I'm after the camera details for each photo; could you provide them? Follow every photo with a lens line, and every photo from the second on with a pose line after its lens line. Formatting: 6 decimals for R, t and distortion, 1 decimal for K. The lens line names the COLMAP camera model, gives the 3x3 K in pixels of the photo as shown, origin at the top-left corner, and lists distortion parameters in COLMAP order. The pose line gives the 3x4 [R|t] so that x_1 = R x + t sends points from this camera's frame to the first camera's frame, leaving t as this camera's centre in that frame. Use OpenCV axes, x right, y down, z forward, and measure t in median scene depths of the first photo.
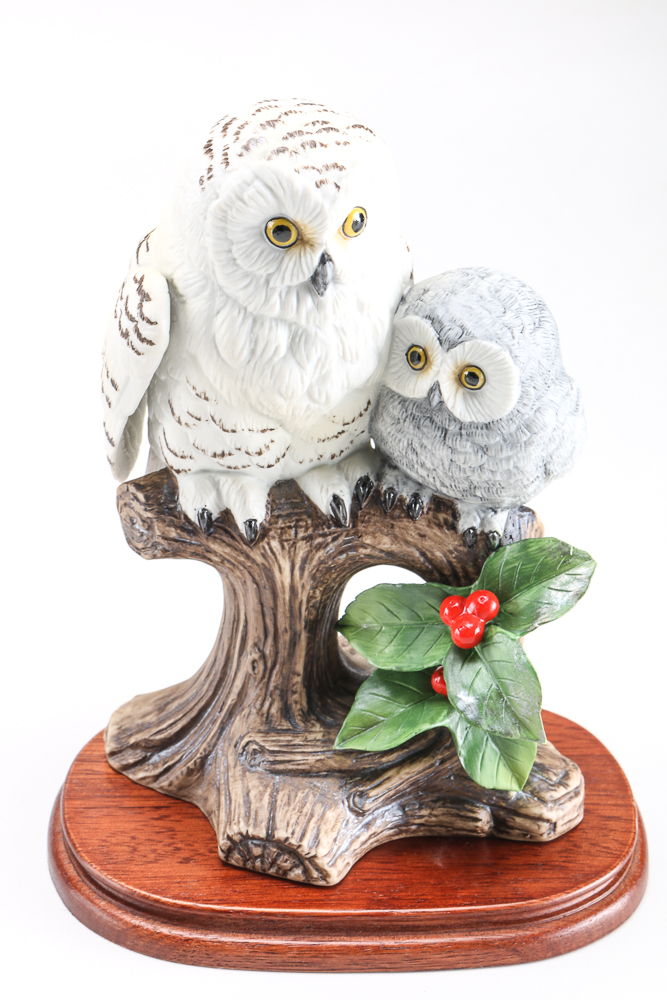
lens RADIAL K [[2261.7, 0, 340.7], [0, 2261.7, 502.6], [0, 0, 1]] dist [0.042547, 0.000000]
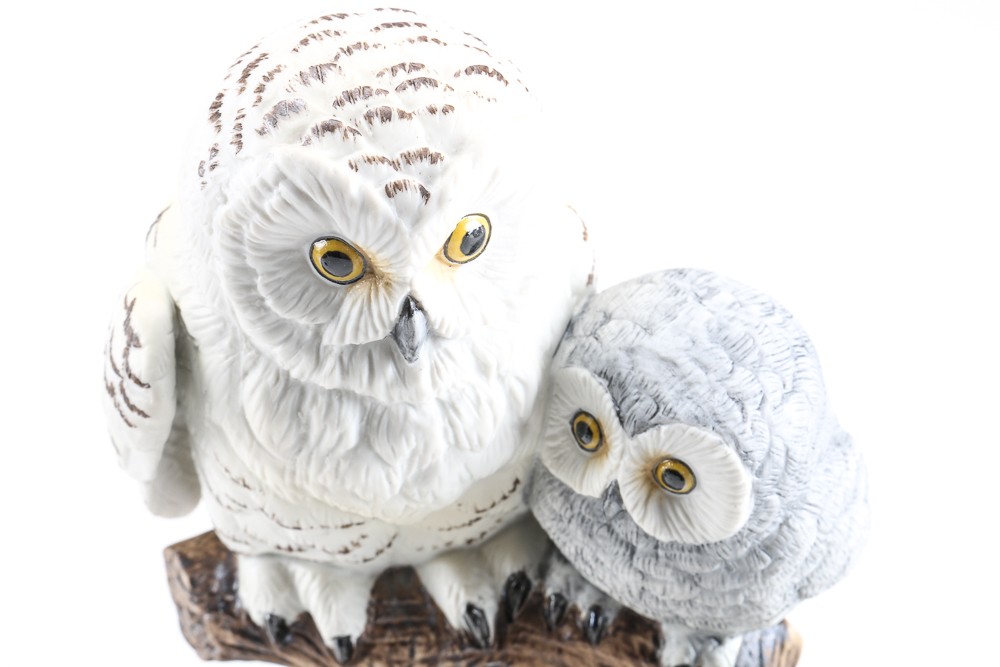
lens RADIAL K [[1926.8, 0, 491.4], [0, 1926.8, 331.7], [0, 0, 1]] dist [0.008076, 0.000000]
pose [[0.992091, 0.030746, -0.121699, 0.067803], [-0.013263, 0.989787, 0.141938, -0.157693], [0.124820, -0.139202, 0.982366, 0.473612]]
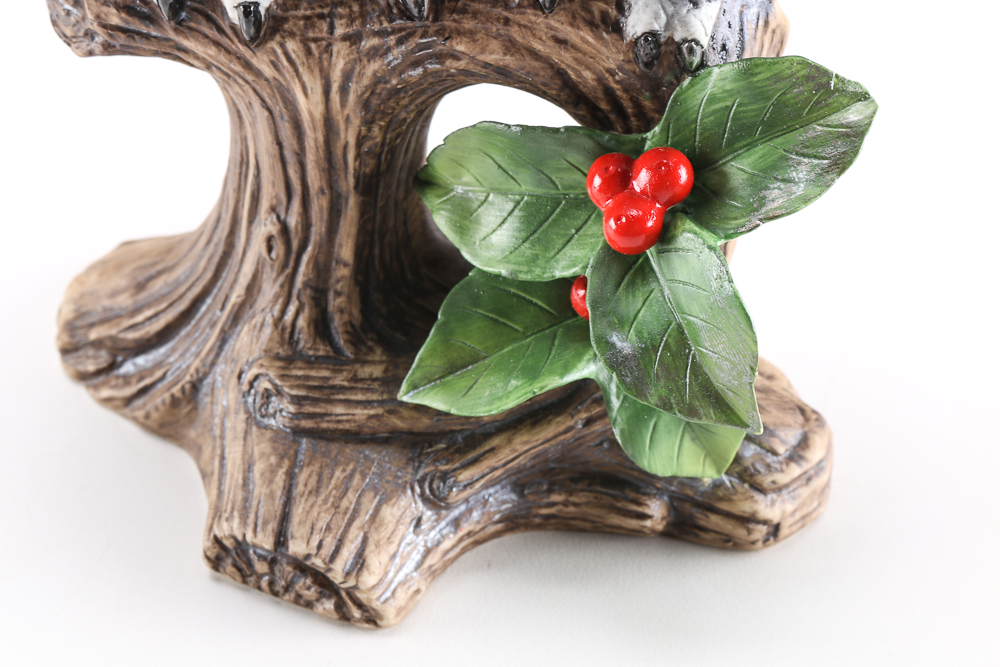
lens RADIAL K [[2168.1, 0, 501.4], [0, 2168.1, 333.7], [0, 0, 1]] dist [0.009367, 0.000000]
pose [[0.996863, 0.045300, -0.064901, 0.059301], [-0.027333, 0.966595, 0.254849, -0.050300], [0.074277, -0.252275, 0.964801, 0.477997]]
